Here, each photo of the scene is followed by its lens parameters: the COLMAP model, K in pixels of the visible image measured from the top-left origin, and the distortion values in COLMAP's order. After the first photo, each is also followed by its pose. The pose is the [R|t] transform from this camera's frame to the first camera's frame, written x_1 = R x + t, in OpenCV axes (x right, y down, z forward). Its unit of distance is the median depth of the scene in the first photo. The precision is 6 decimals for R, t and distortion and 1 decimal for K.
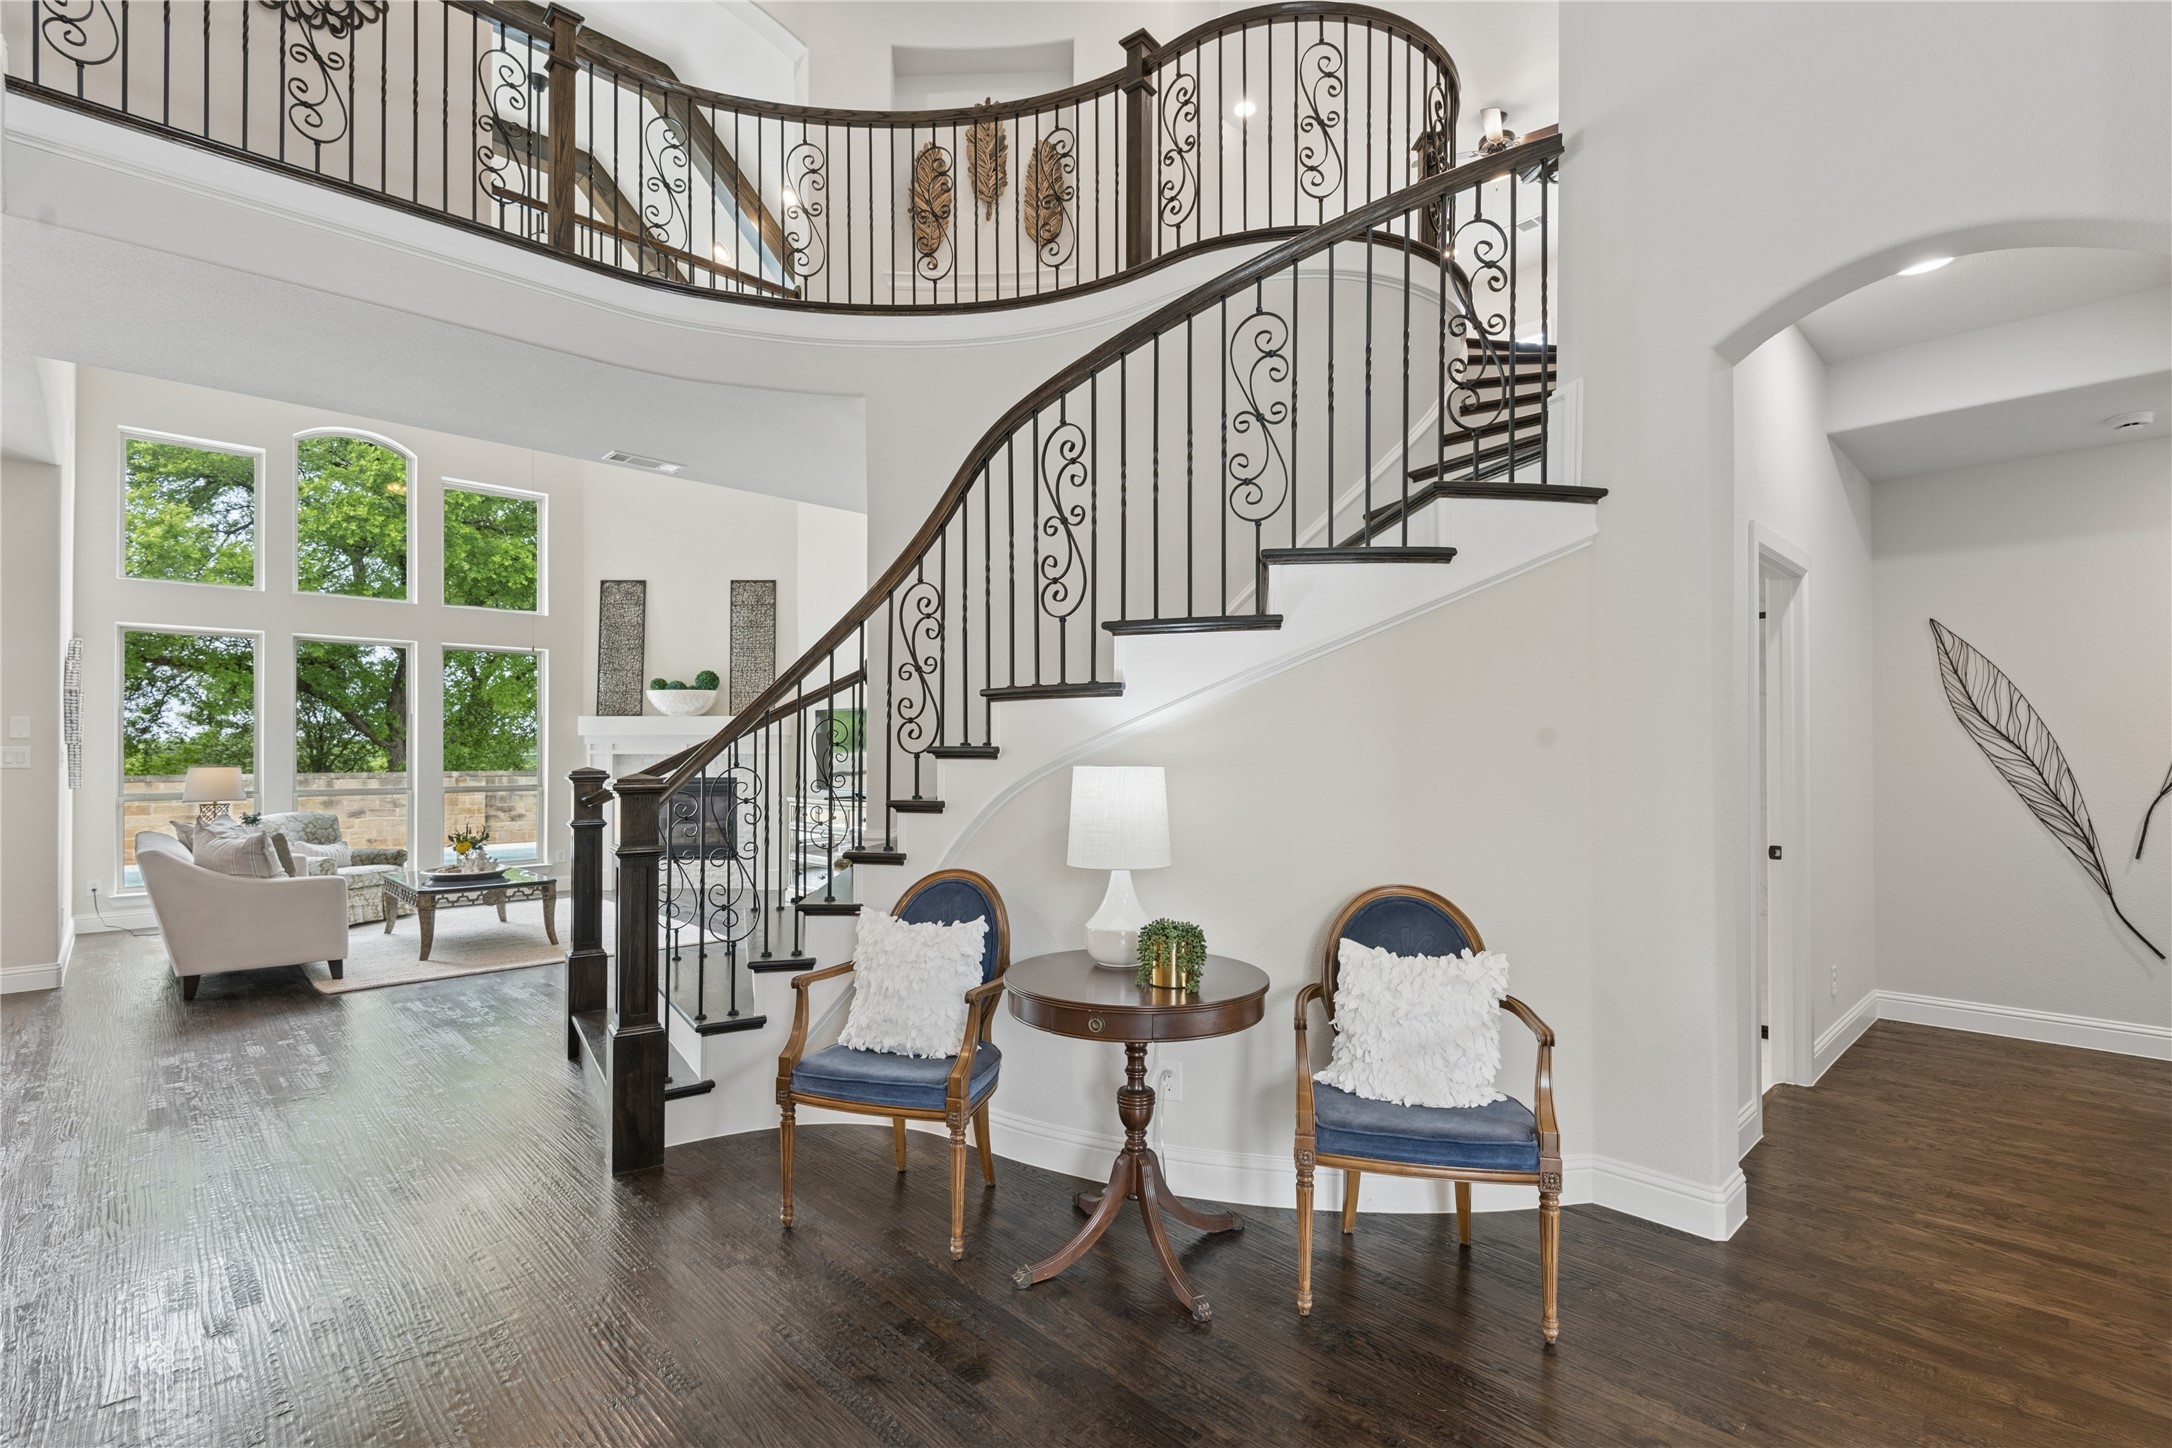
lens RADIAL K [[1003.8, 0, 1088.2], [0, 1003.8, 736.0], [0, 0, 1]] dist [0.000599, 0.000116]
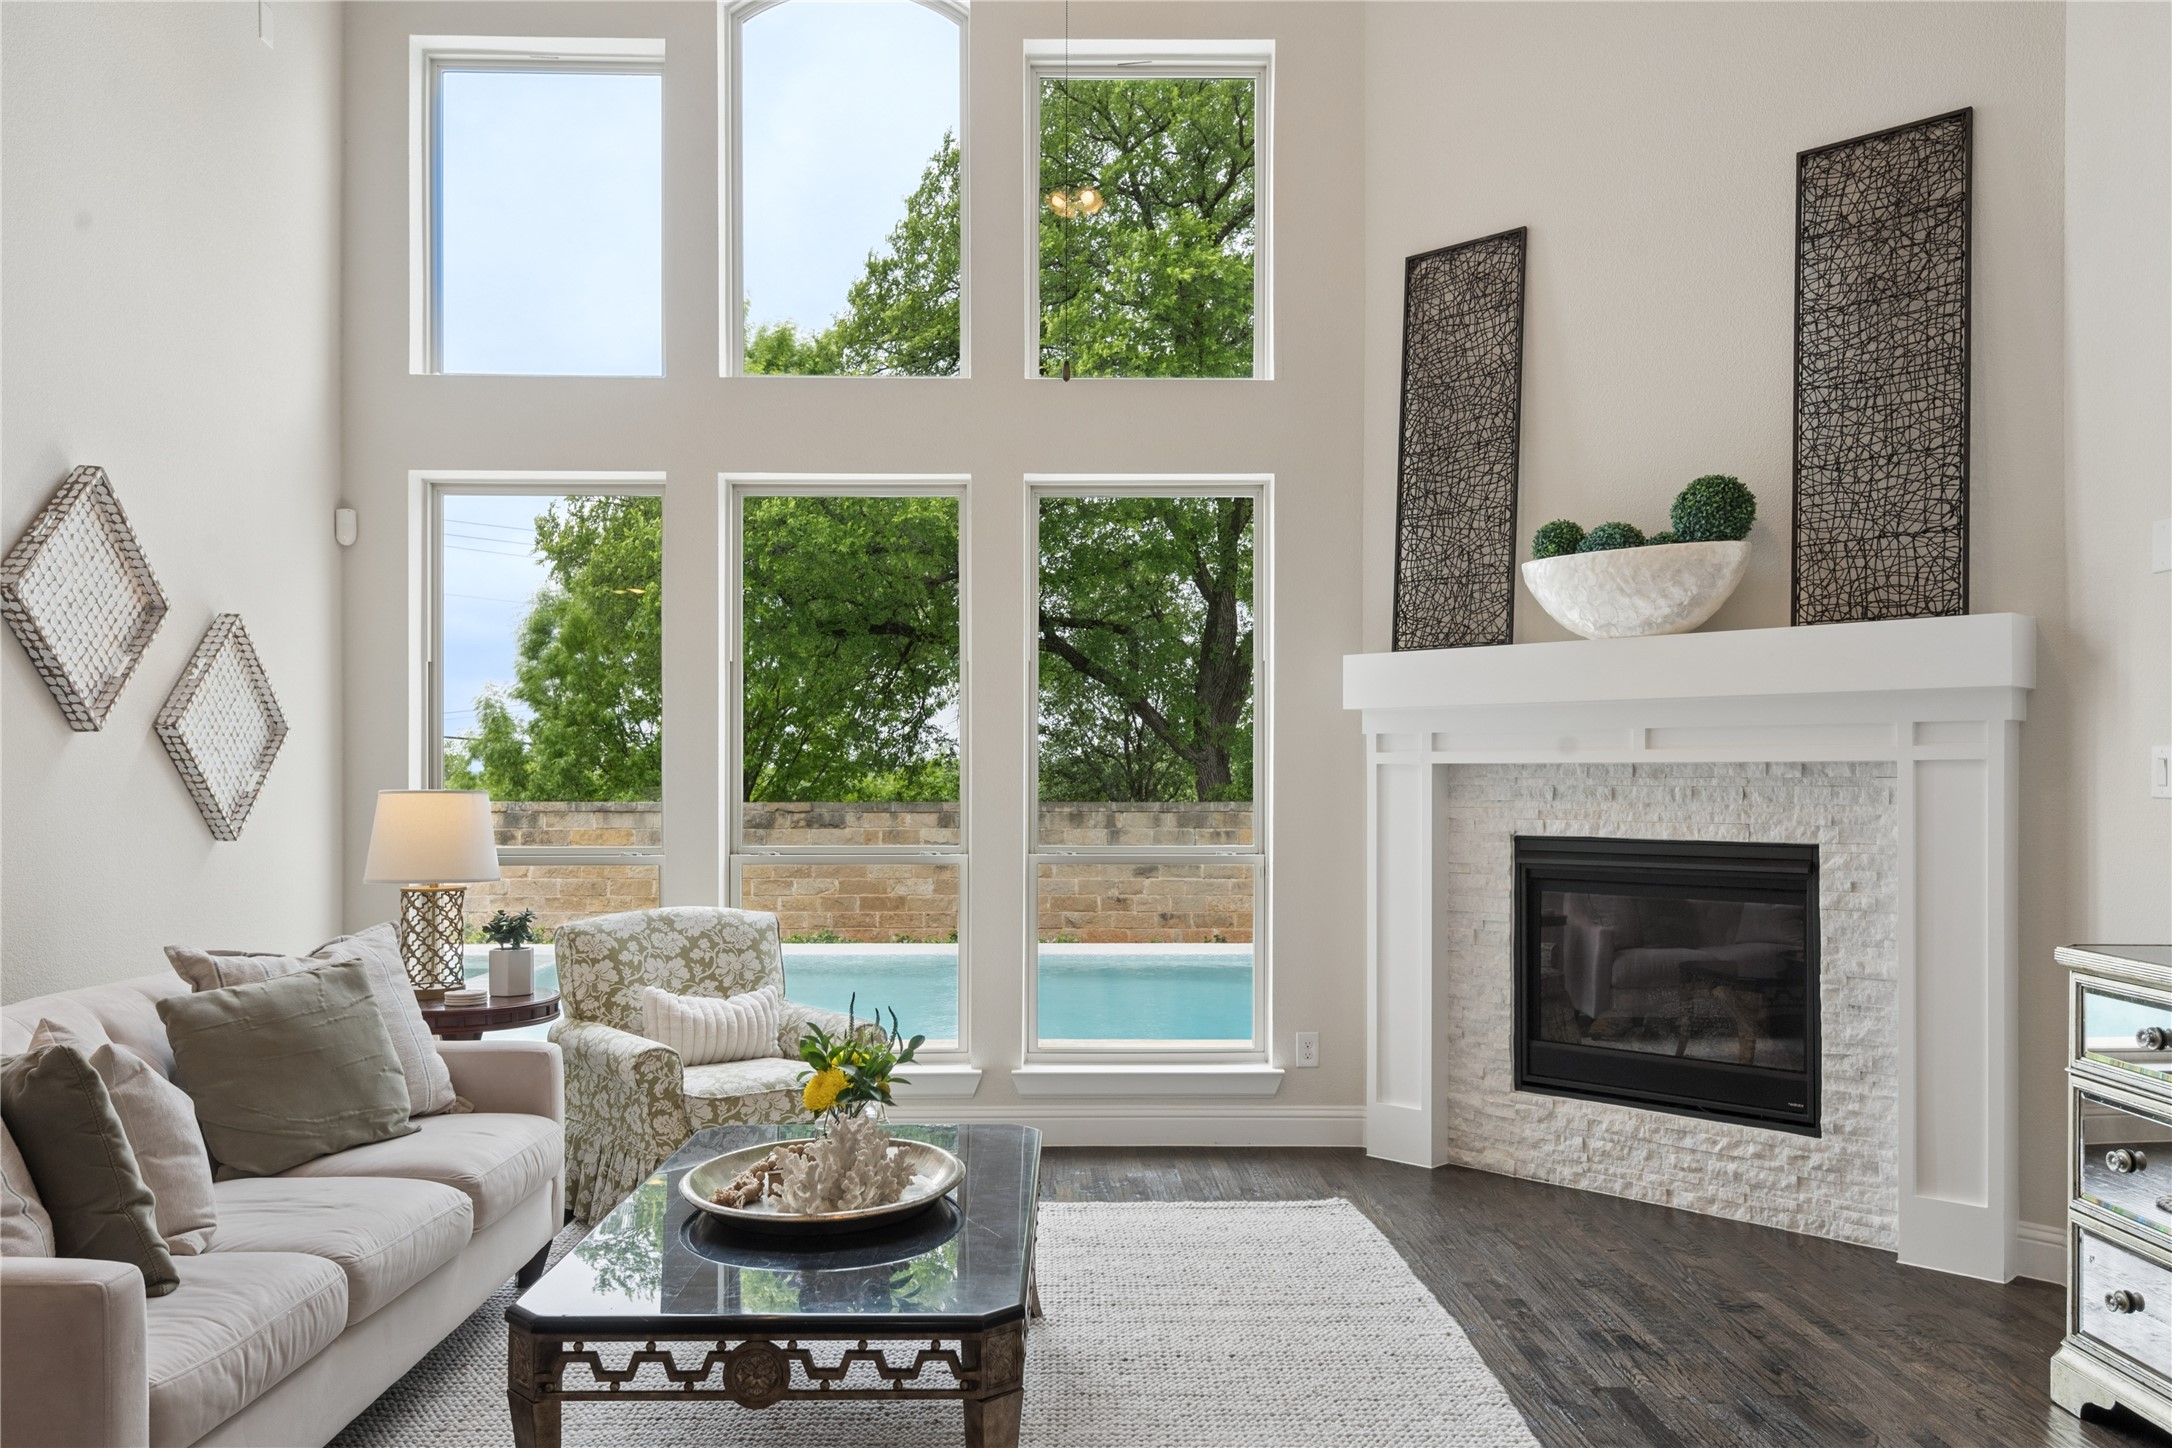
lens RADIAL K [[1607.9, 0, 1097.7], [0, 1607.9, 786.5], [0, 0, 1]] dist [0.042615, -0.004002]
pose [[0.737582, 0.004673, -0.675241, -0.187670], [0.011147, 0.999756, 0.019095, 0.015210], [0.675165, -0.021611, 0.737350, 0.516664]]
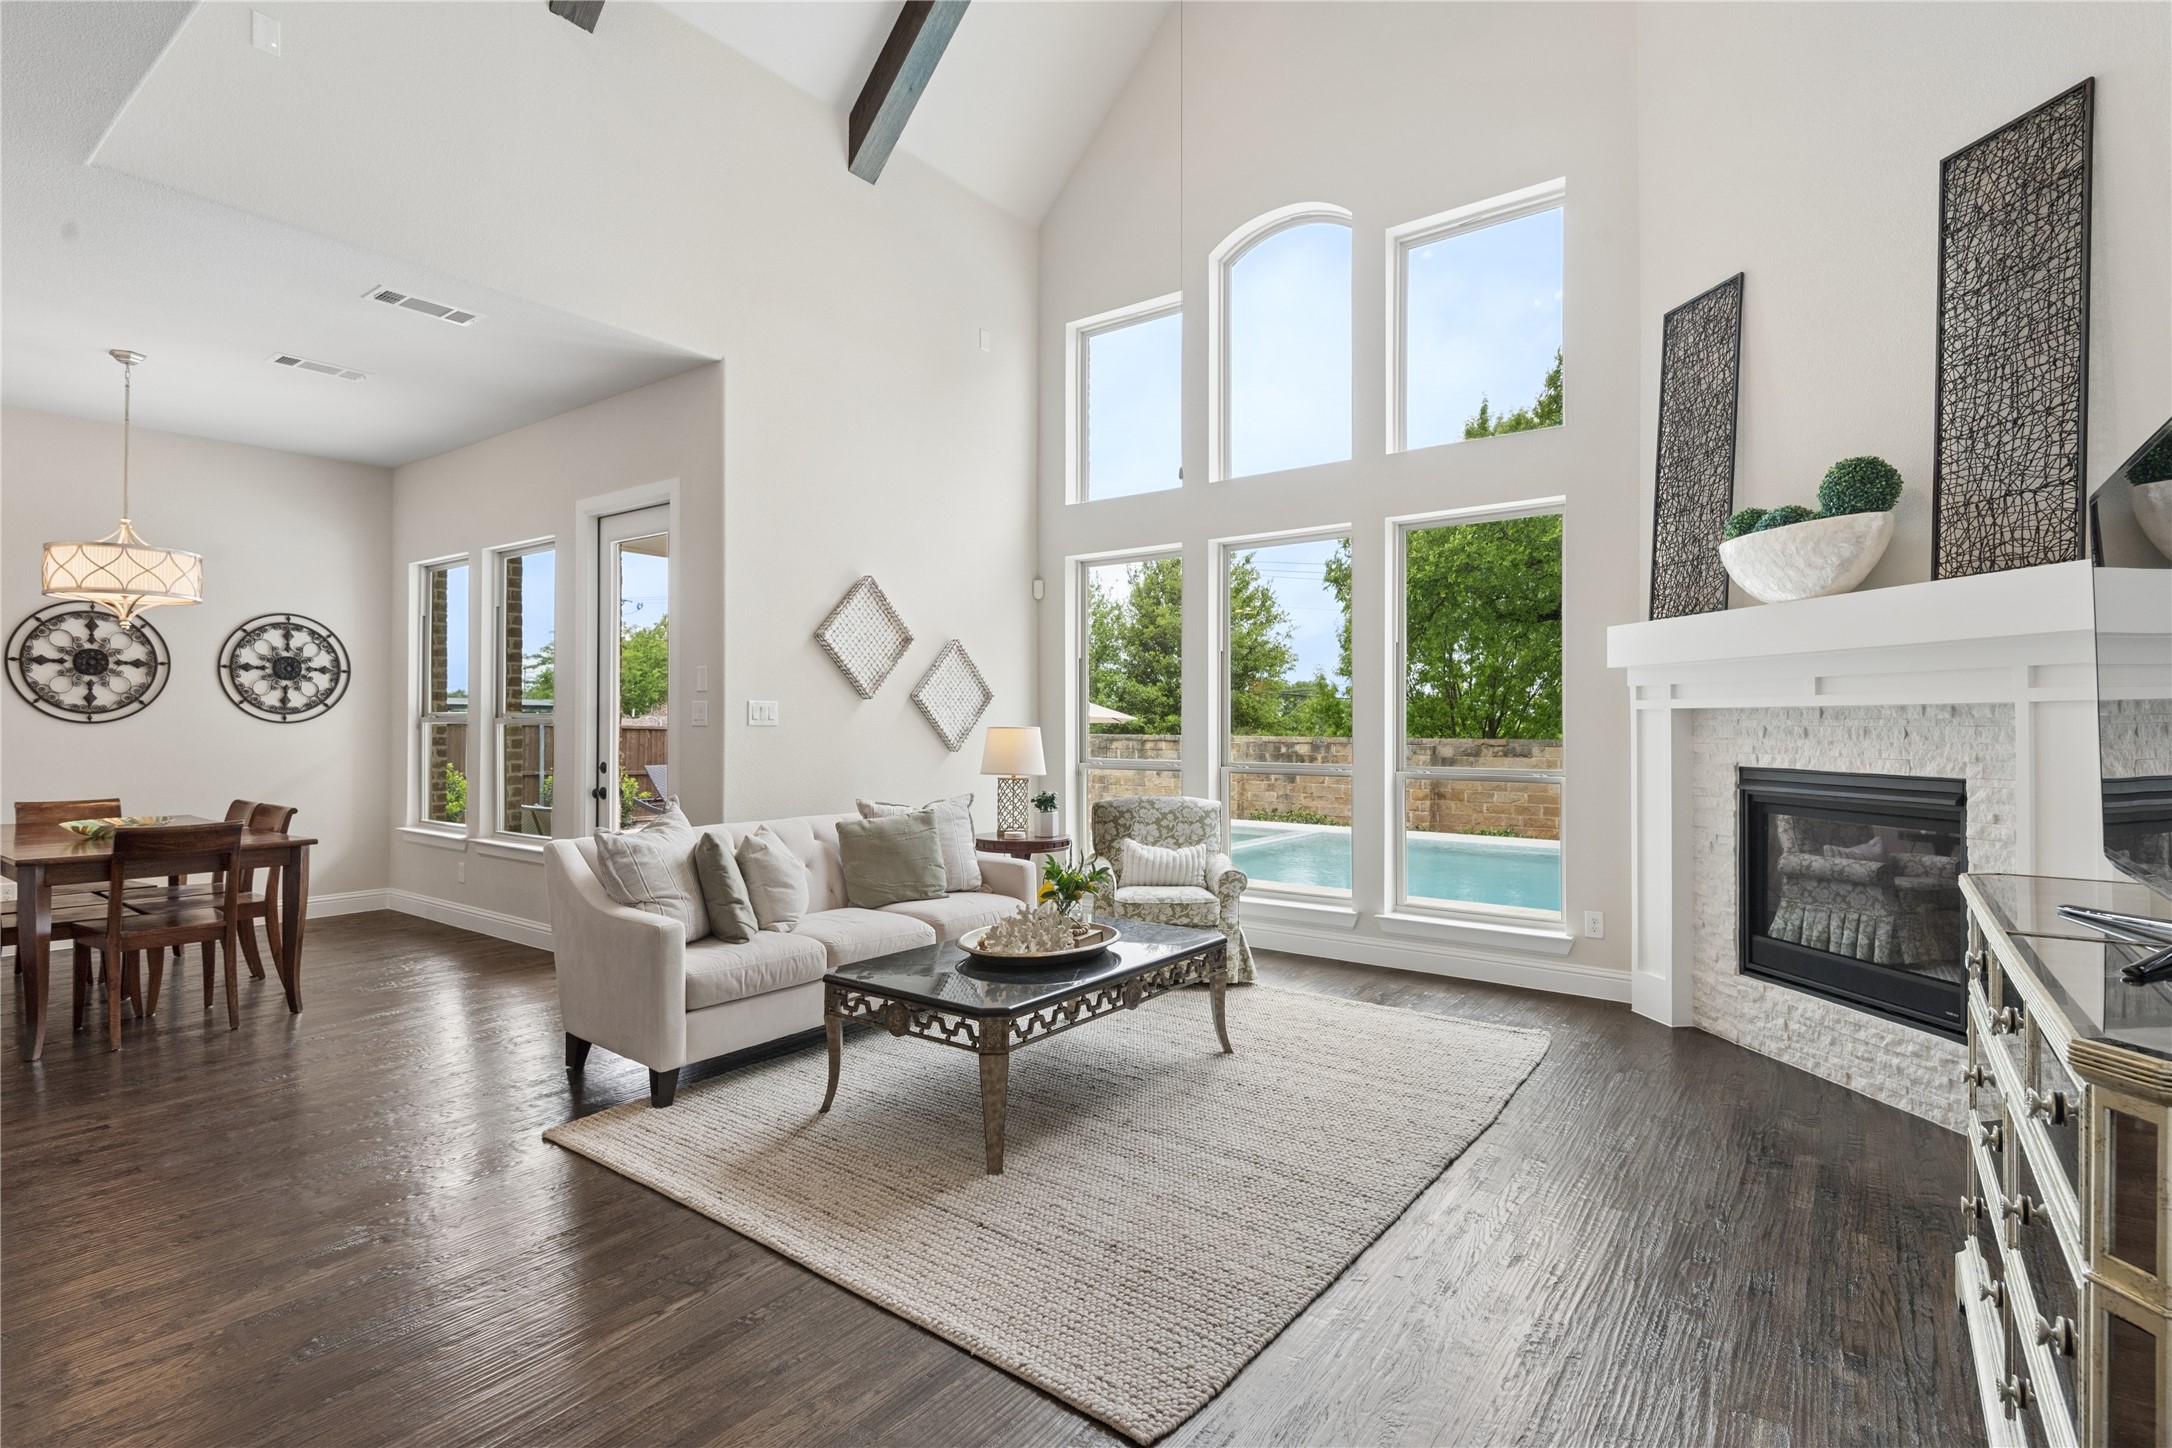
lens RADIAL K [[1061.6, 0, 1084.9], [0, 1061.6, 723.5], [0, 0, 1]] dist [0.012109, -0.003466]
pose [[0.167168, 0.001660, -0.985927, -0.062782], [0.017168, 0.999842, 0.004595, 0.019125], [0.985779, -0.017695, 0.167113, 0.669926]]
